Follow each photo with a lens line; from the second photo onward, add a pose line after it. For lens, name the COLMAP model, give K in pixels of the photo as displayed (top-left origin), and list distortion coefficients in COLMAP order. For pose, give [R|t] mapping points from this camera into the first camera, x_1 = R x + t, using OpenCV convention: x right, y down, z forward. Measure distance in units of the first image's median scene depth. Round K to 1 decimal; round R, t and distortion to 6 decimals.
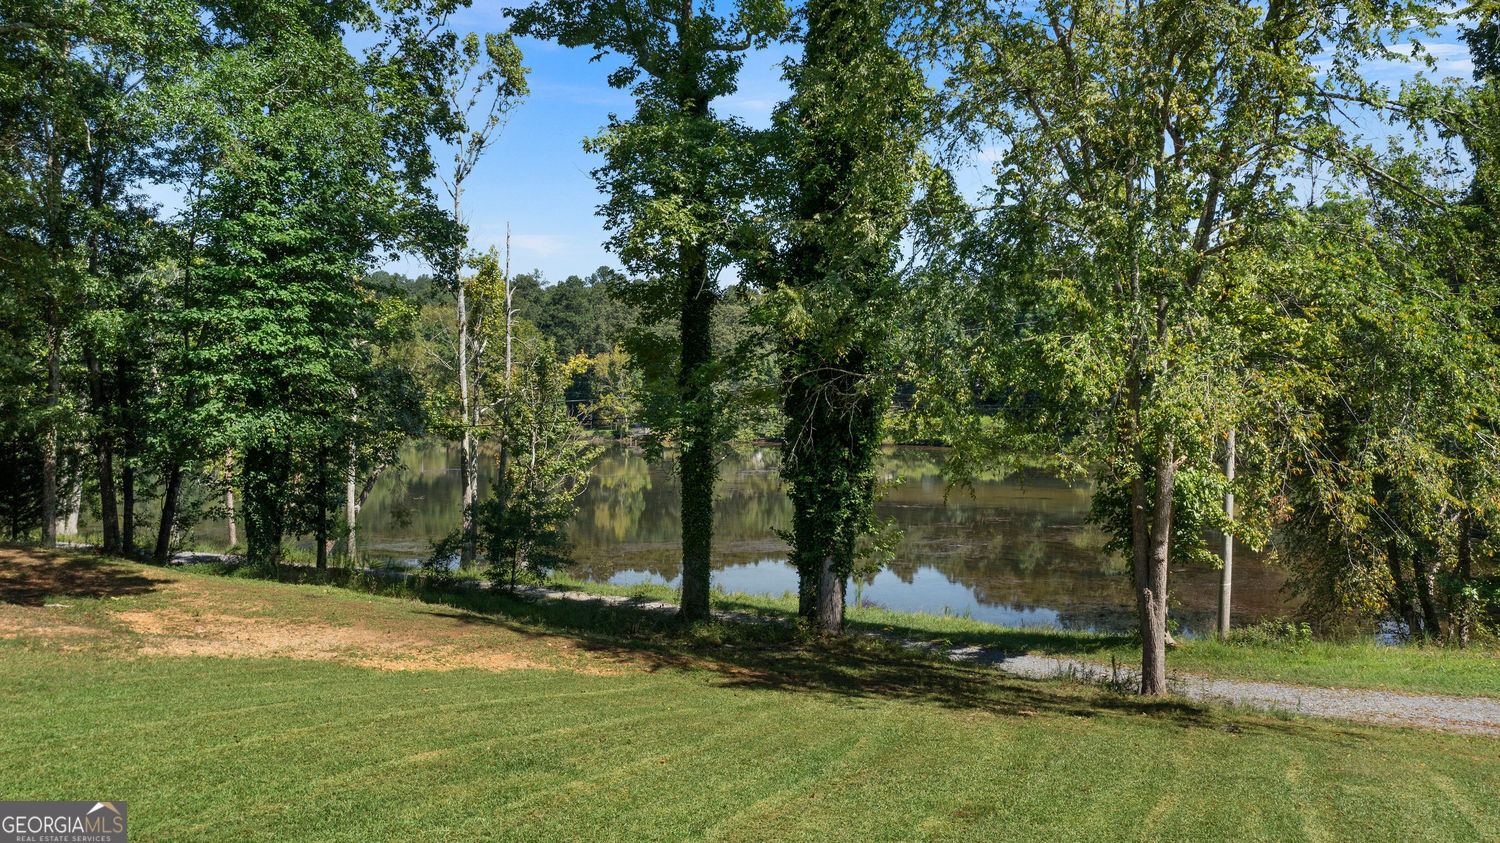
lens RADIAL K [[1237.1, 0, 750.0], [0, 1237.1, 421.5], [0, 0, 1]] dist [-0.003332, -0.002132]
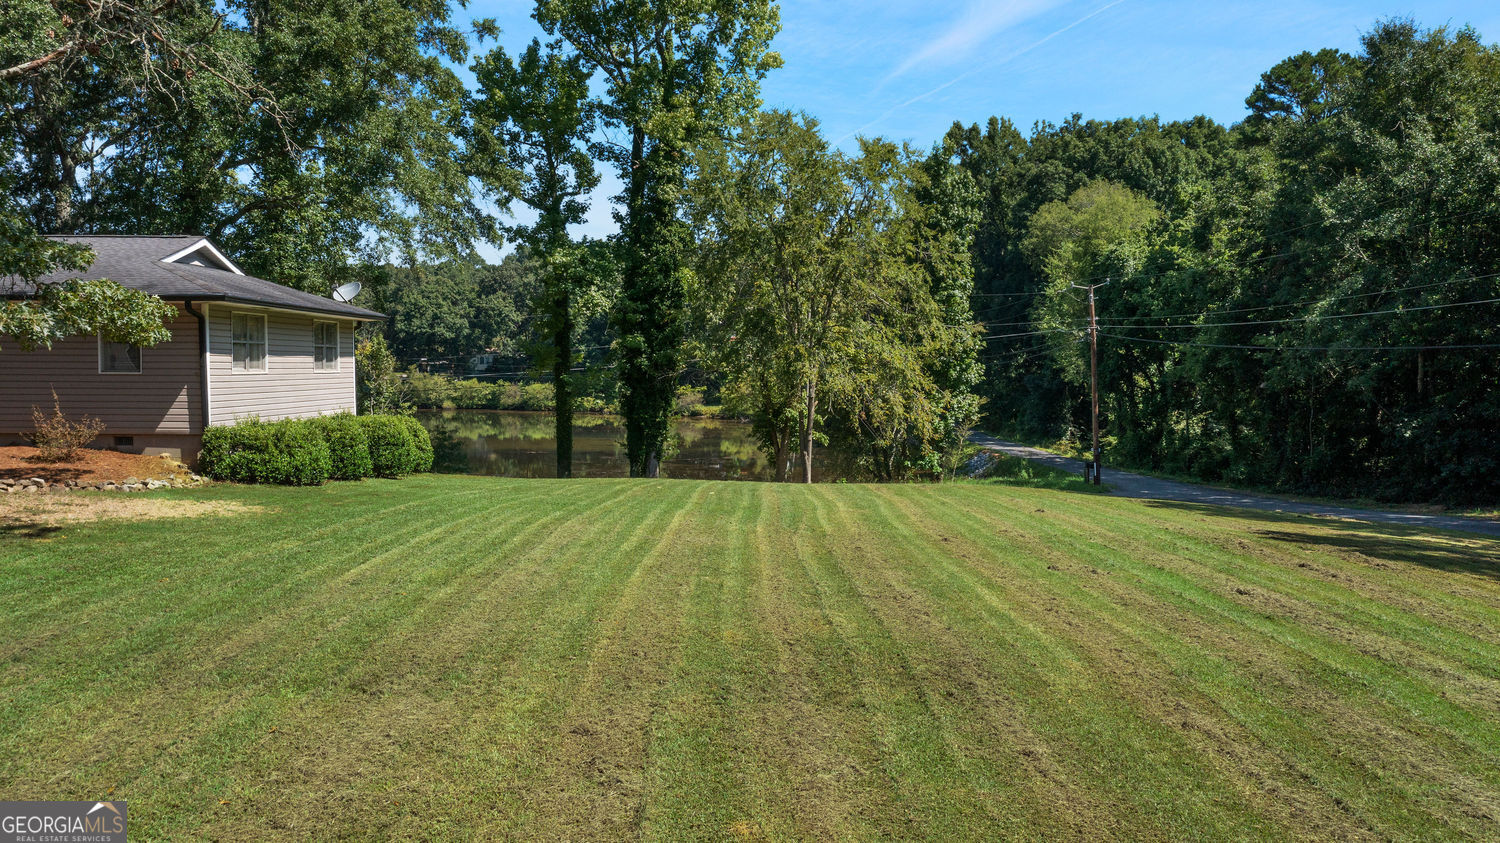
lens RADIAL K [[1264.9, 0, 750.0], [0, 1264.9, 421.5], [0, 0, 1]] dist [0.050981, 0.000083]
pose [[0.912641, -0.017081, 0.408405, -0.783546], [0.006158, 0.999588, 0.028044, -0.006490], [-0.408716, -0.023079, 0.912370, -1.252927]]
